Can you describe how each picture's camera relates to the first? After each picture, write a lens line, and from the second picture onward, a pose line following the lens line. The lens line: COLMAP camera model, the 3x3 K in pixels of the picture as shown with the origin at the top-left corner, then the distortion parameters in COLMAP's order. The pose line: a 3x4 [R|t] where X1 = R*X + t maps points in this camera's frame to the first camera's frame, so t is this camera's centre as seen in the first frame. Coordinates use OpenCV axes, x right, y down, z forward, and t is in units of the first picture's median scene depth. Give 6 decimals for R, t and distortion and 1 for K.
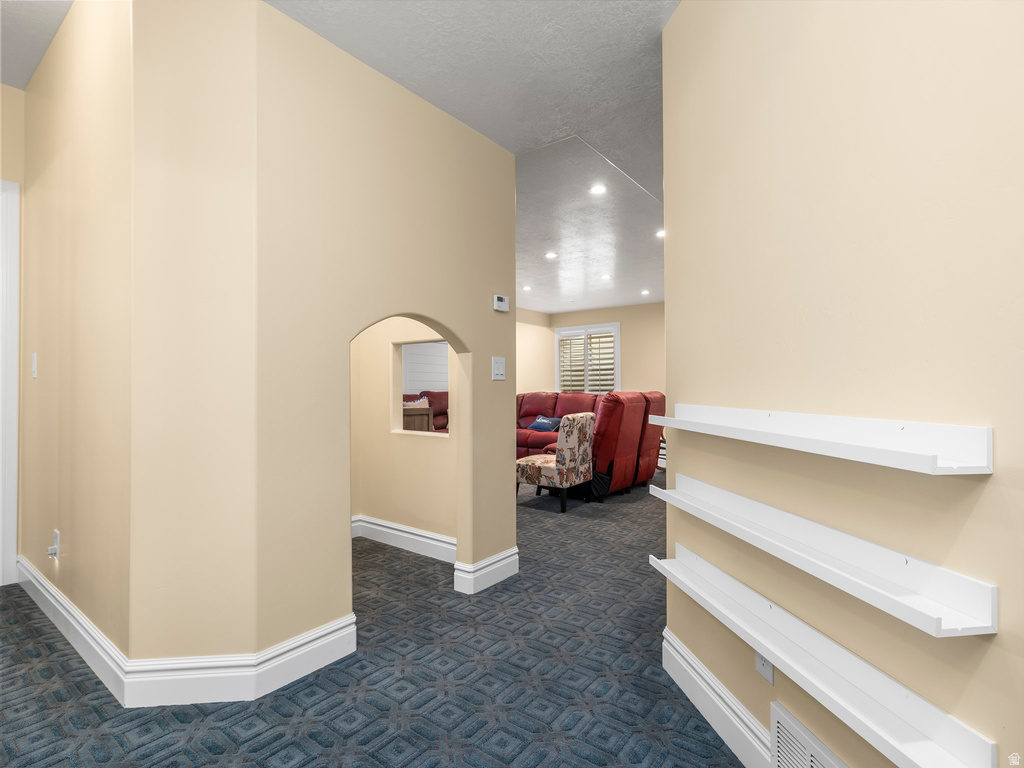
lens RADIAL K [[517.2, 0, 512.7], [0, 517.2, 380.1], [0, 0, 1]] dist [-0.023688, -0.000068]
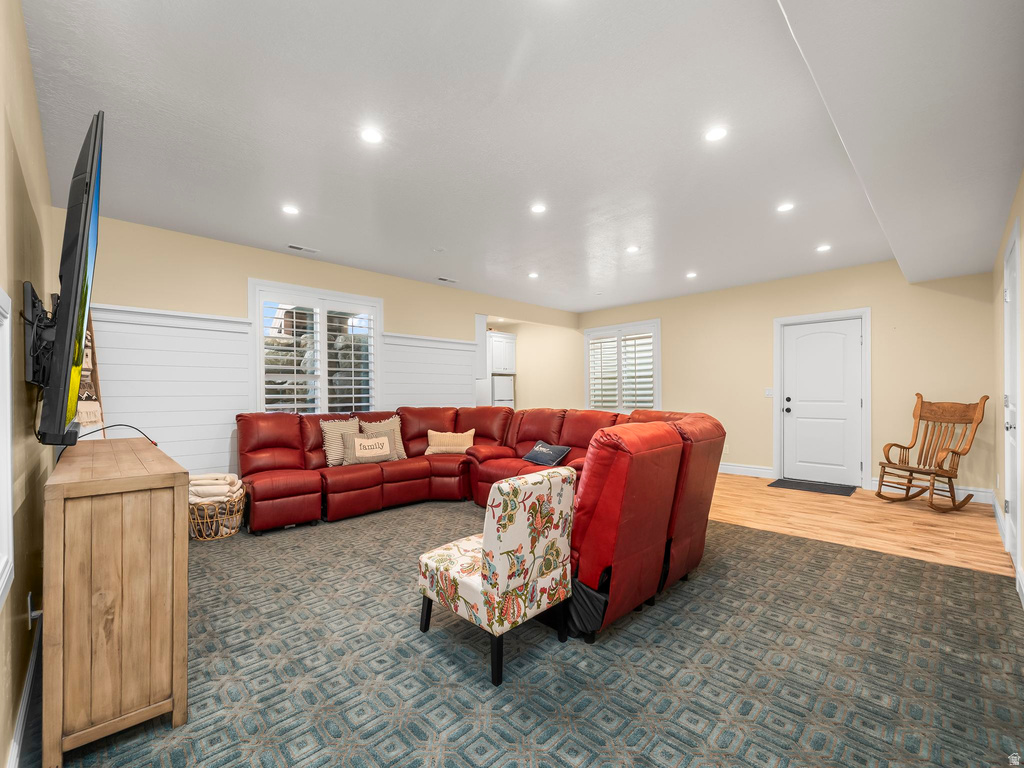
lens RADIAL K [[455.2, 0, 509.8], [0, 455.2, 395.2], [0, 0, 1]] dist [0.002691, 0.000116]
pose [[0.990179, -0.004407, -0.139737, 0.163501], [0.007364, 0.999760, 0.020650, -0.018179], [0.139612, -0.021477, 0.989973, 0.566598]]
